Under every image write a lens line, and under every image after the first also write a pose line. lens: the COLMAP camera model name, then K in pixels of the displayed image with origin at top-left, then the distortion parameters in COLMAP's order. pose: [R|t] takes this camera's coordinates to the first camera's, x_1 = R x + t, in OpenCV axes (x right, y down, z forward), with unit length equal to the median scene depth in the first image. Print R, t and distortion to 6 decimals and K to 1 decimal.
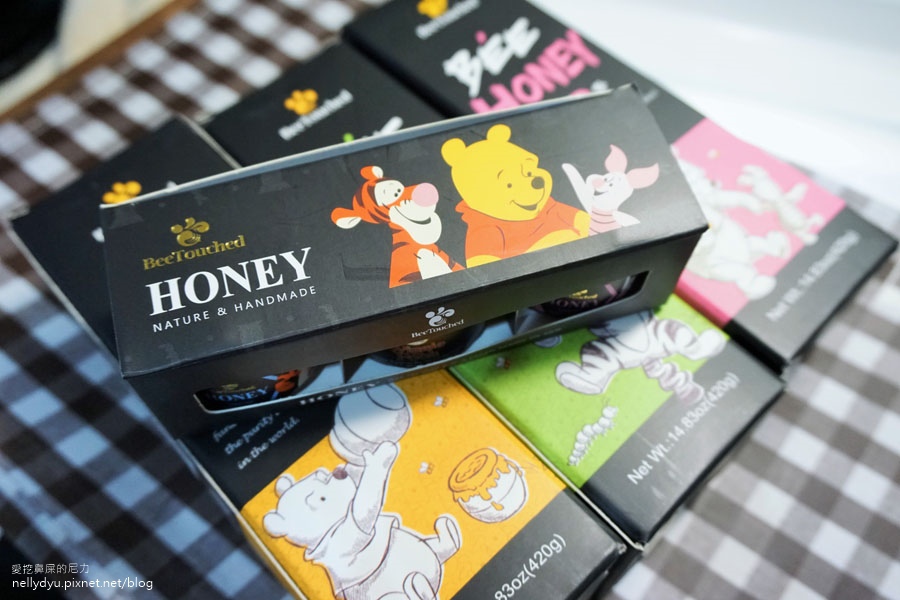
lens RADIAL K [[805.6, 0, 450.0], [0, 805.6, 300.0], [0, 0, 1]] dist [0.026959, 0.011644]
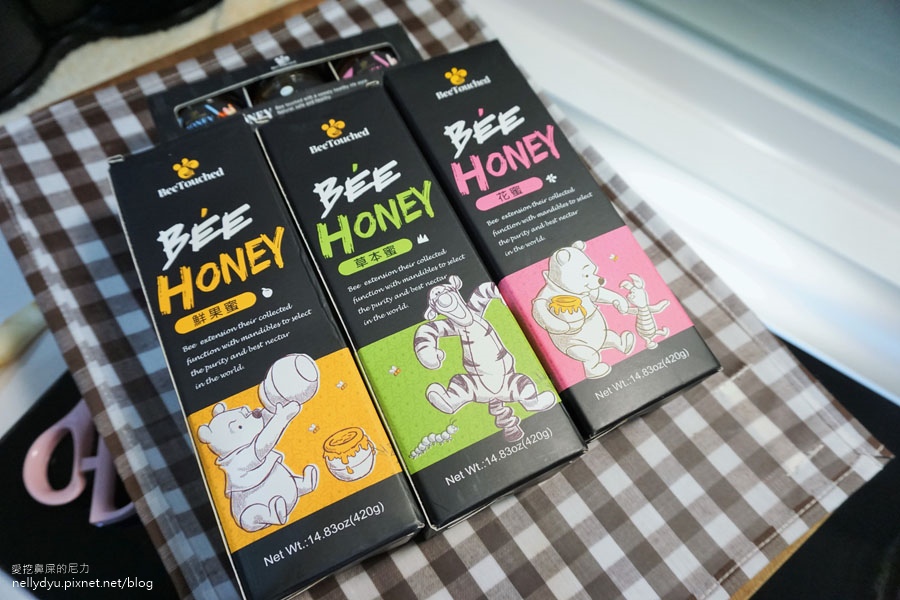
lens RADIAL K [[613.8, 0, 450.0], [0, 613.8, 300.0], [0, 0, 1]] dist [0.001992, 0.004484]
pose [[0.952145, 0.293251, -0.086165, 0.215627], [-0.278187, 0.948237, 0.153165, -0.229992], [0.126621, -0.121865, 0.984437, -0.017325]]
